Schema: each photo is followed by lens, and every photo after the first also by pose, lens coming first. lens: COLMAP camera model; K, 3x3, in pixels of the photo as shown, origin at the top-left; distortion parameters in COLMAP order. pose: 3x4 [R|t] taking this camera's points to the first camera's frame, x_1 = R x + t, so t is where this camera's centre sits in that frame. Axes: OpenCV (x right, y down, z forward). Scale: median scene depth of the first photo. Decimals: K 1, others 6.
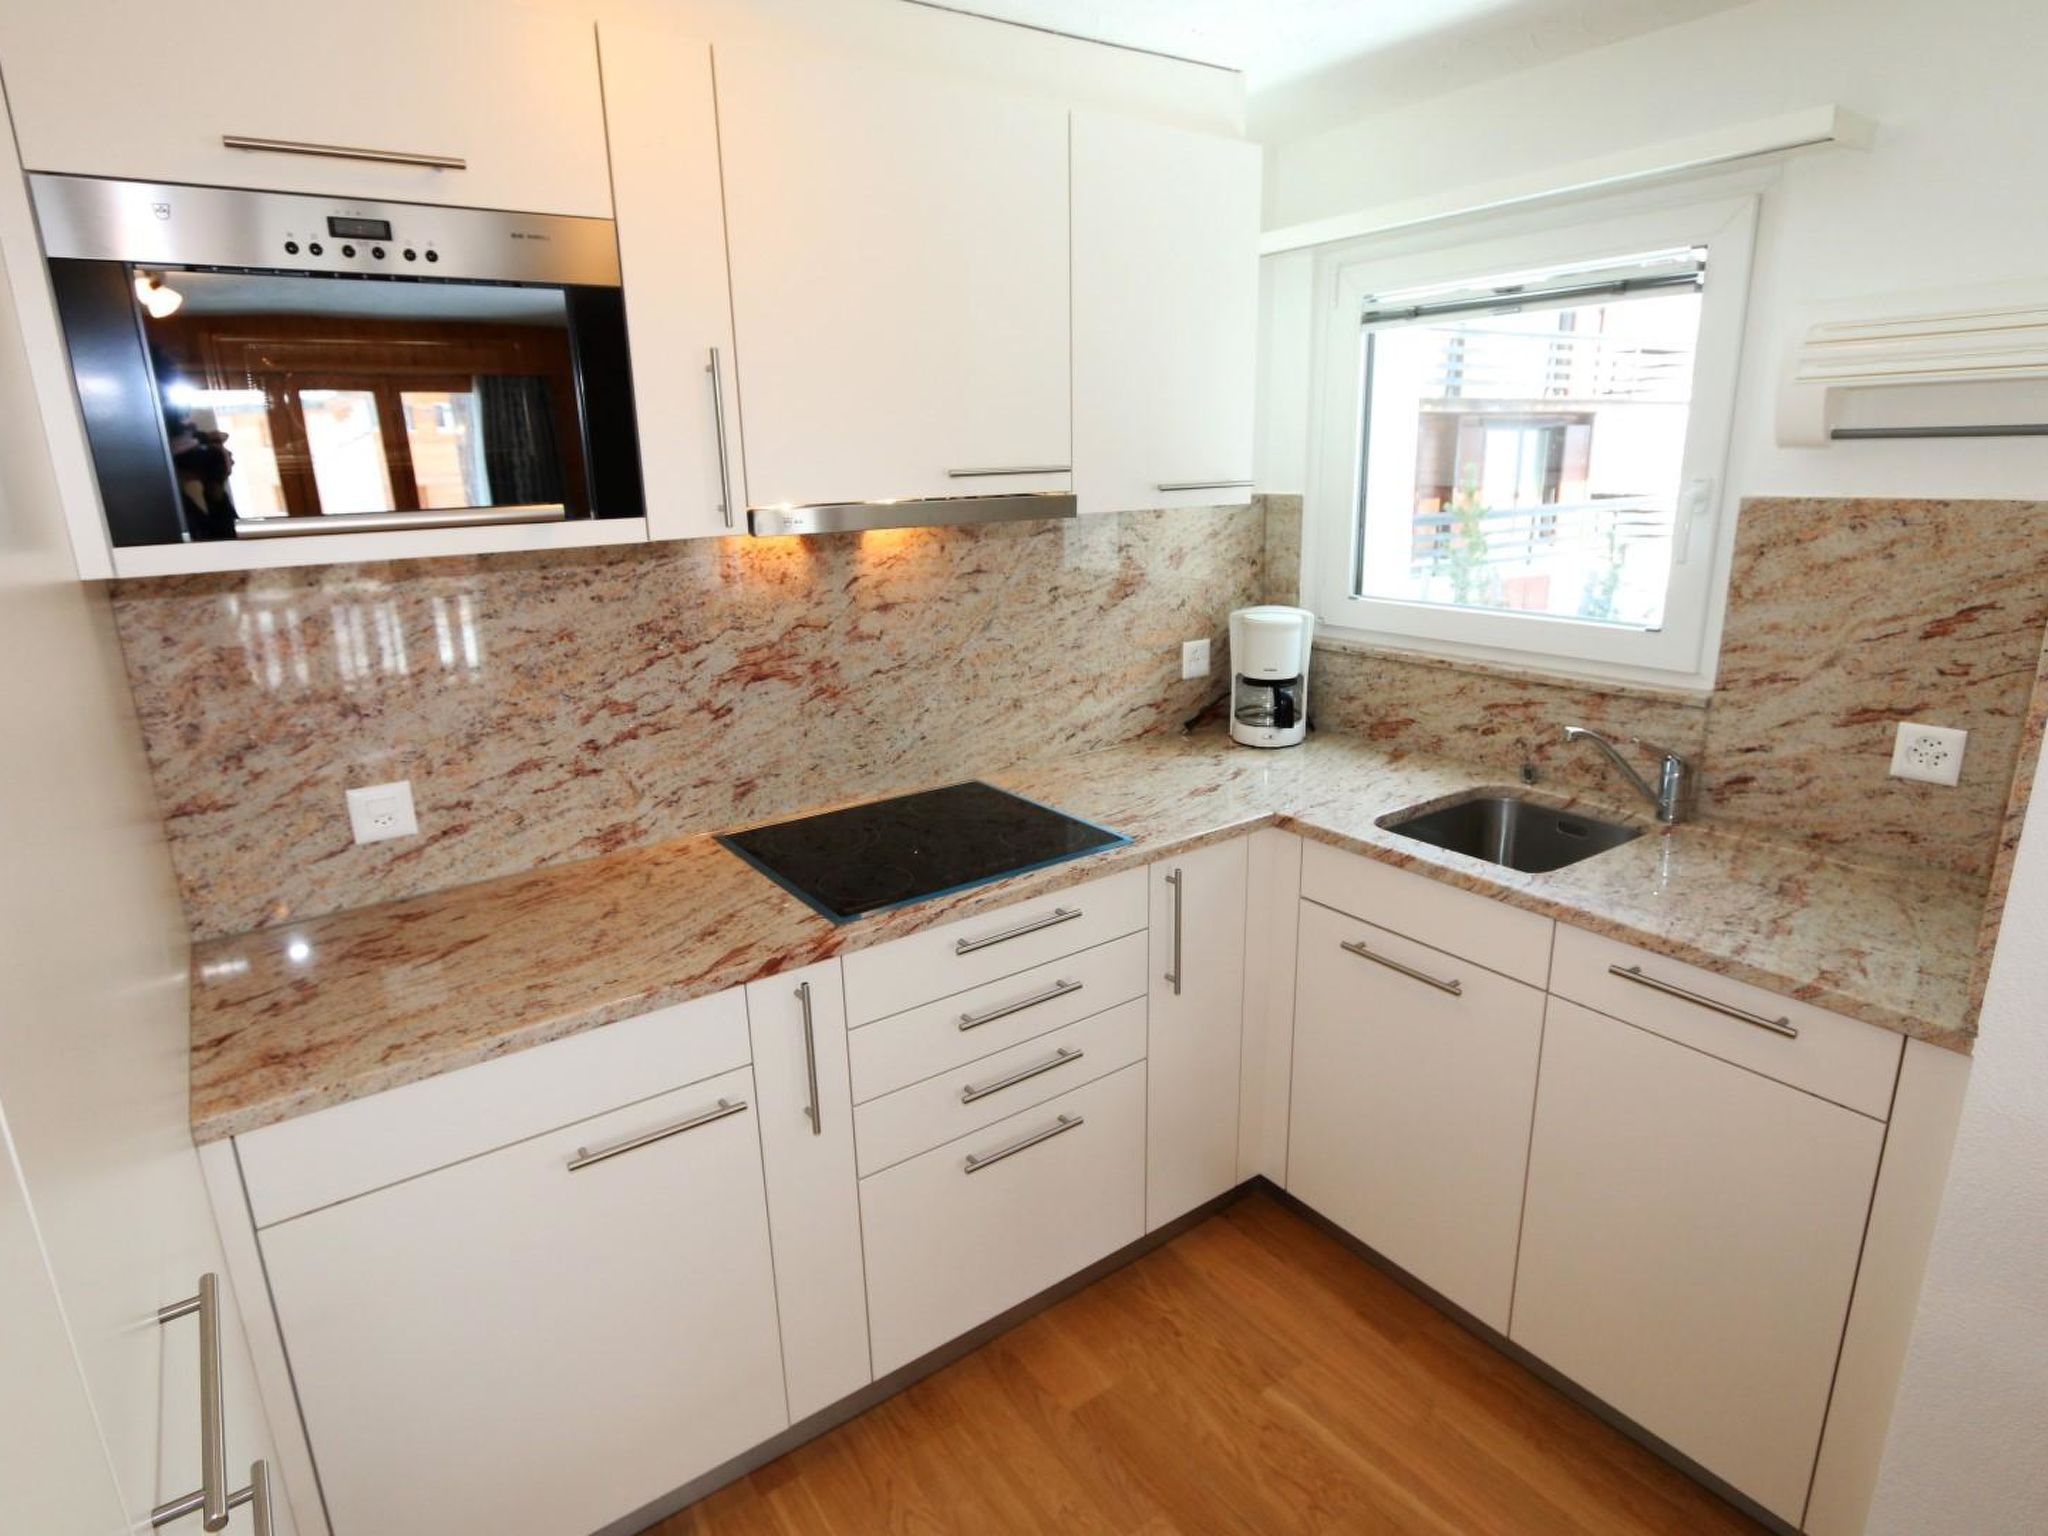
lens RADIAL K [[1121.6, 0, 1024.0], [0, 1121.6, 768.0], [0, 0, 1]] dist [-0.005241, -0.000603]
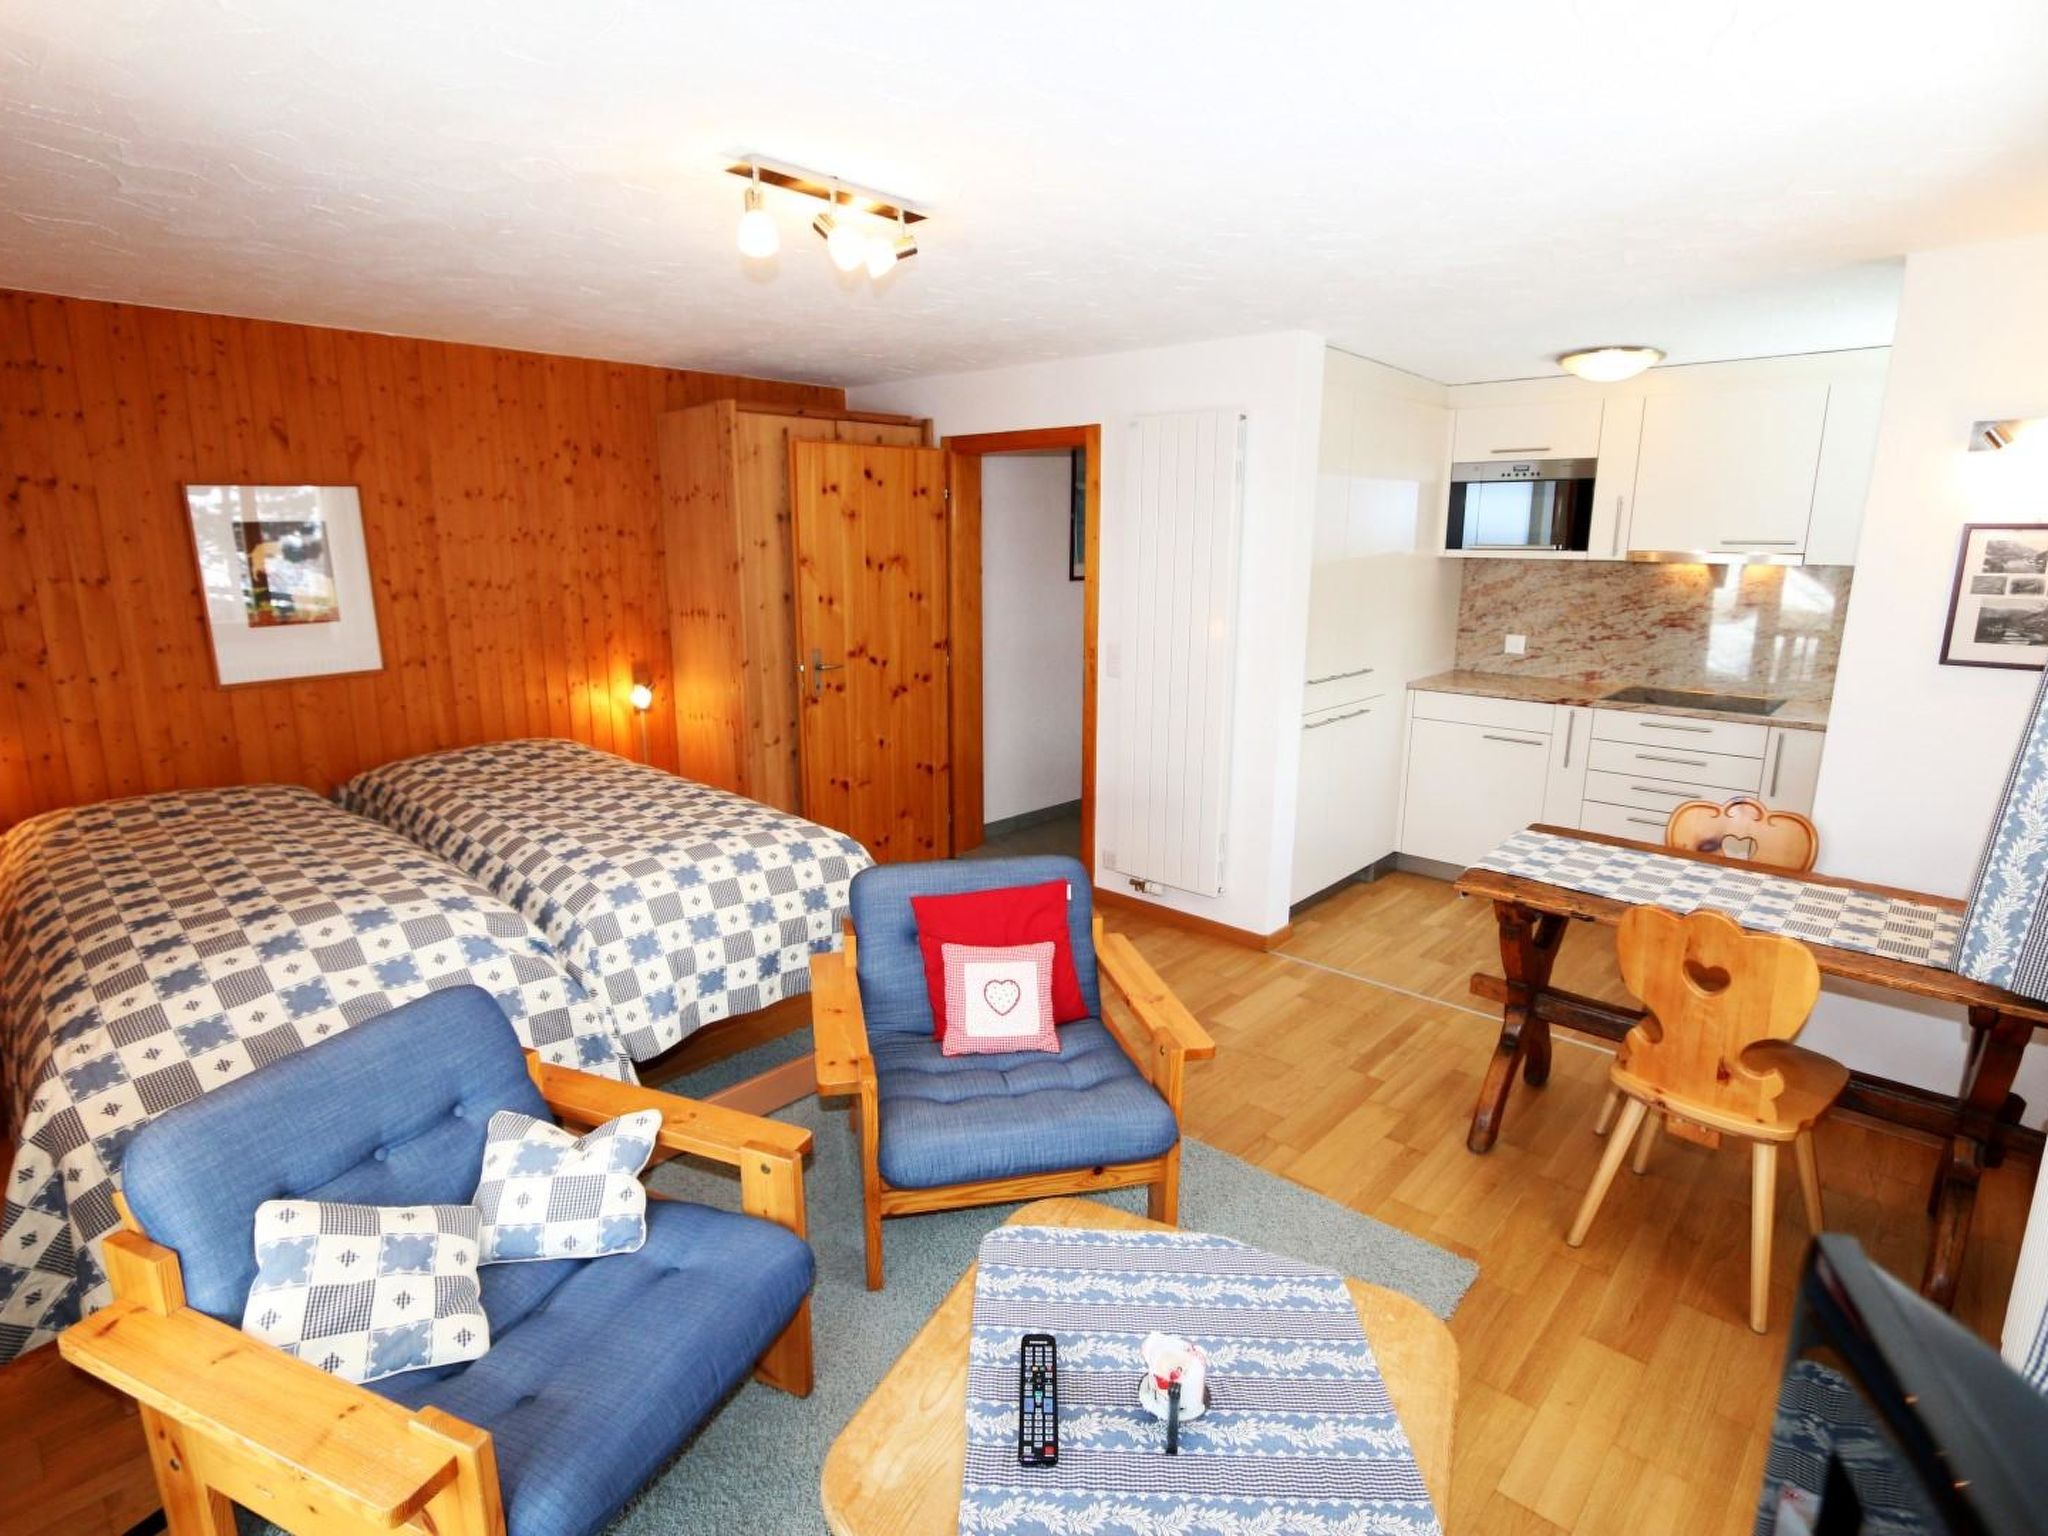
lens RADIAL K [[1121.6, 0, 1024.0], [0, 1121.6, 768.0], [0, 0, 1]] dist [-0.005241, -0.000603]
pose [[0.235449, 0.228507, -0.944642, 1.711716], [-0.272155, 0.948582, 0.161626, 0.190651], [0.933003, 0.219035, 0.285532, -0.857854]]
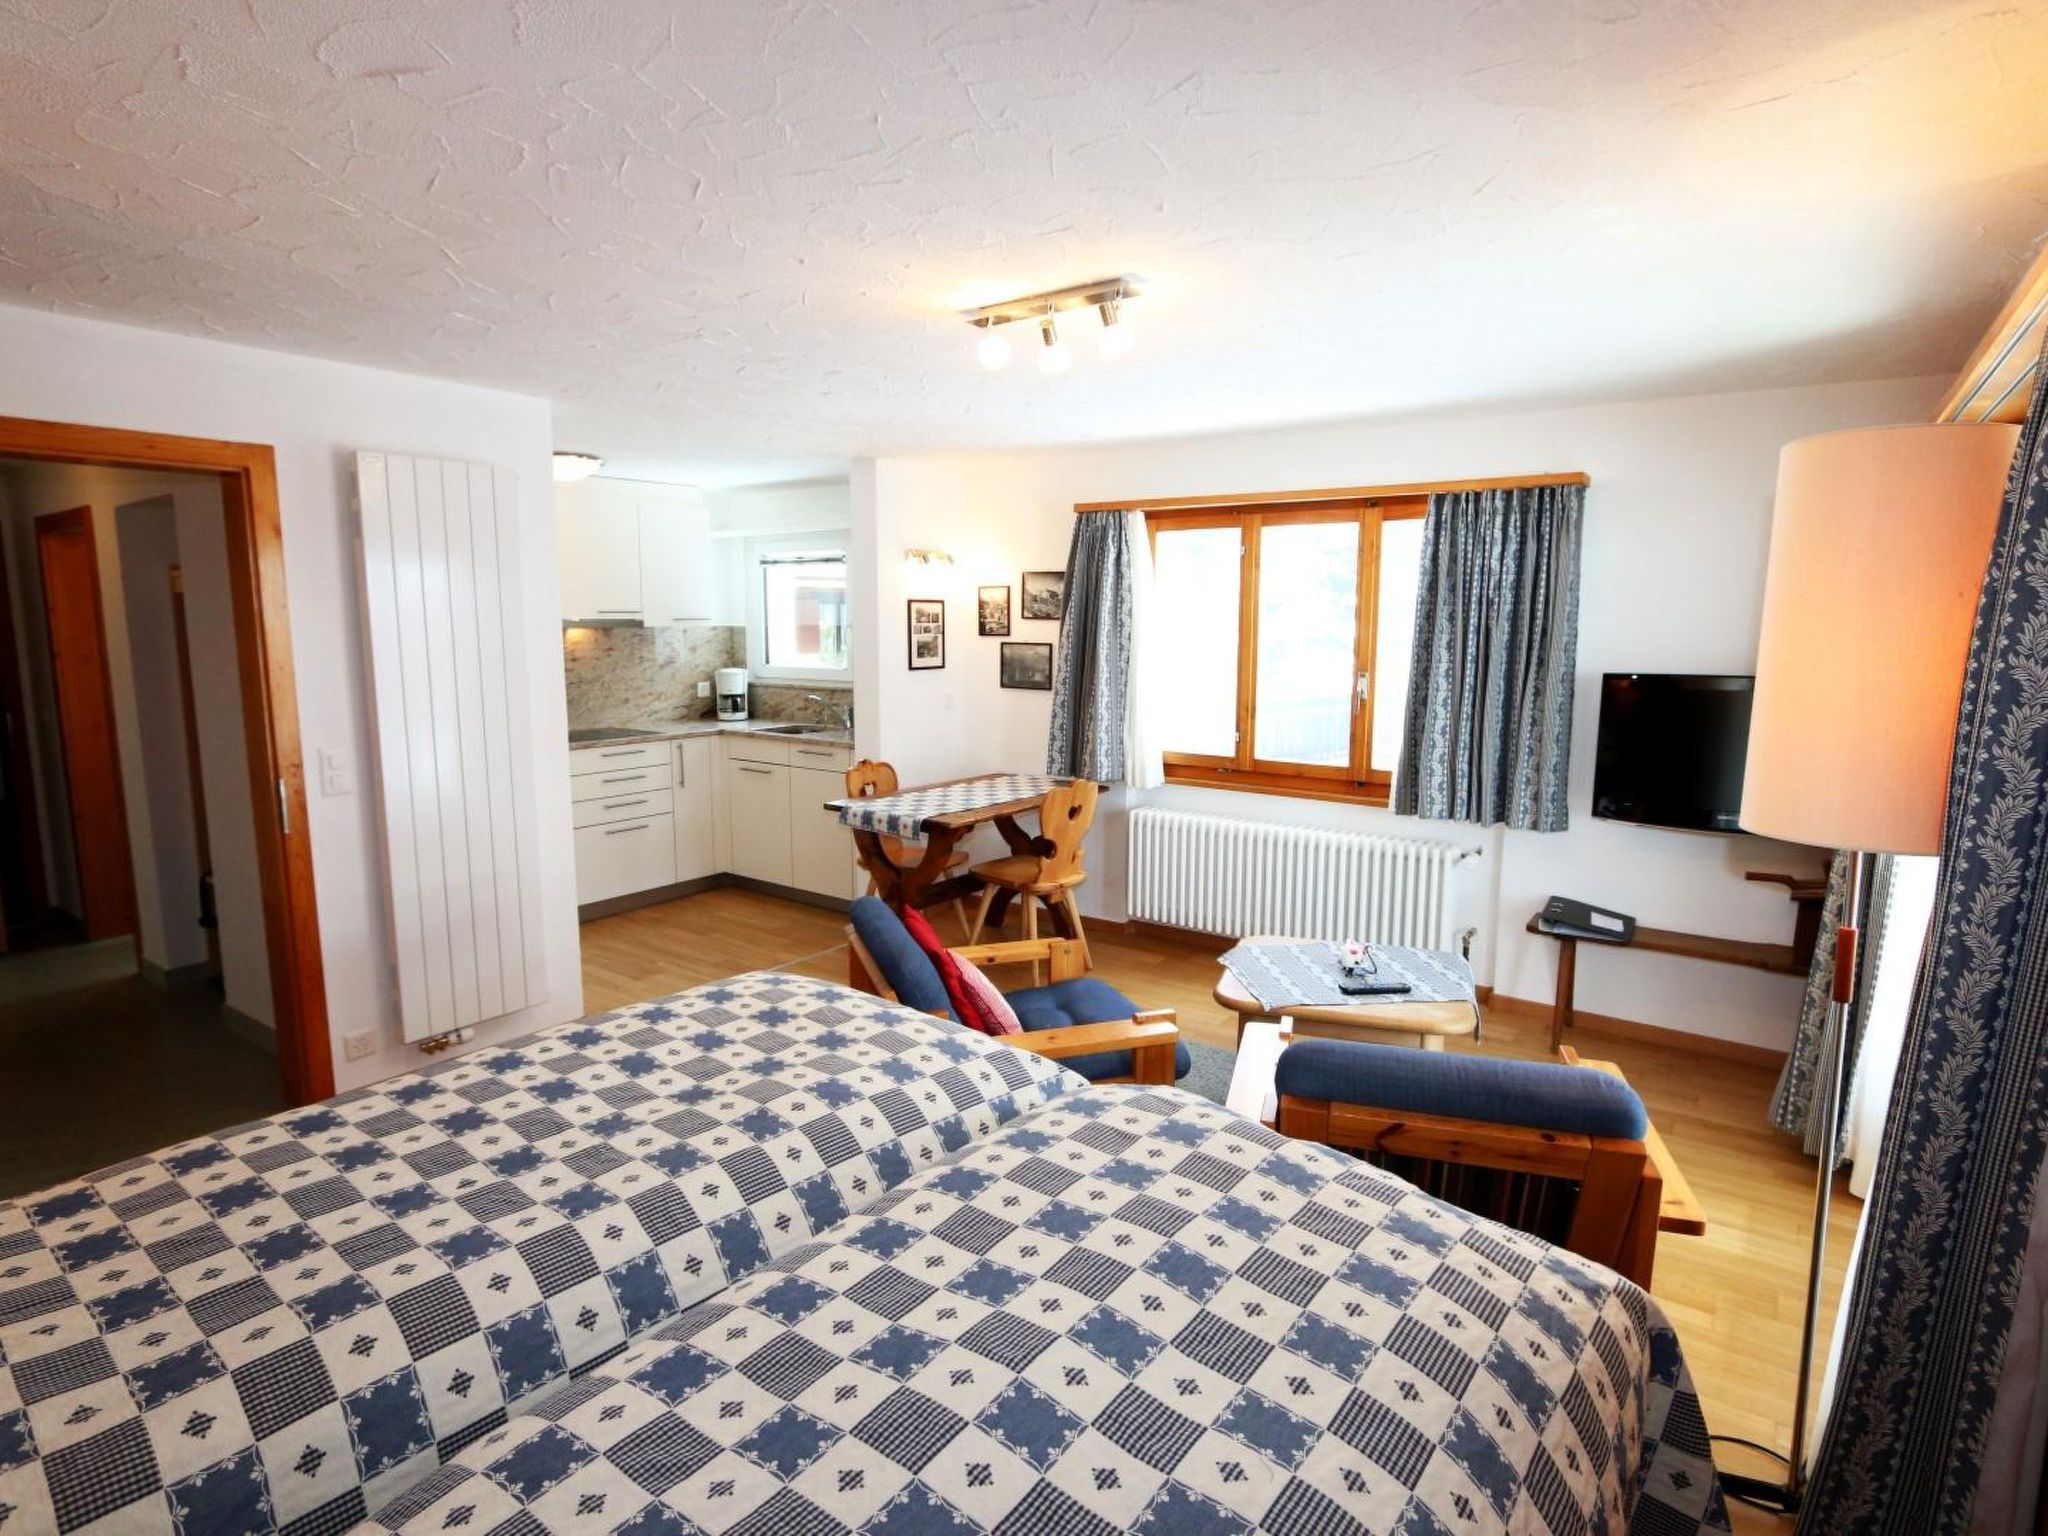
lens RADIAL K [[1121.6, 0, 1024.0], [0, 1121.6, 768.0], [0, 0, 1]] dist [-0.005241, -0.000603]
pose [[0.955492, -0.016016, 0.294582, 0.125909], [0.056670, 0.989894, -0.129994, 0.582040], [-0.289523, 0.140902, 0.946743, -2.043125]]
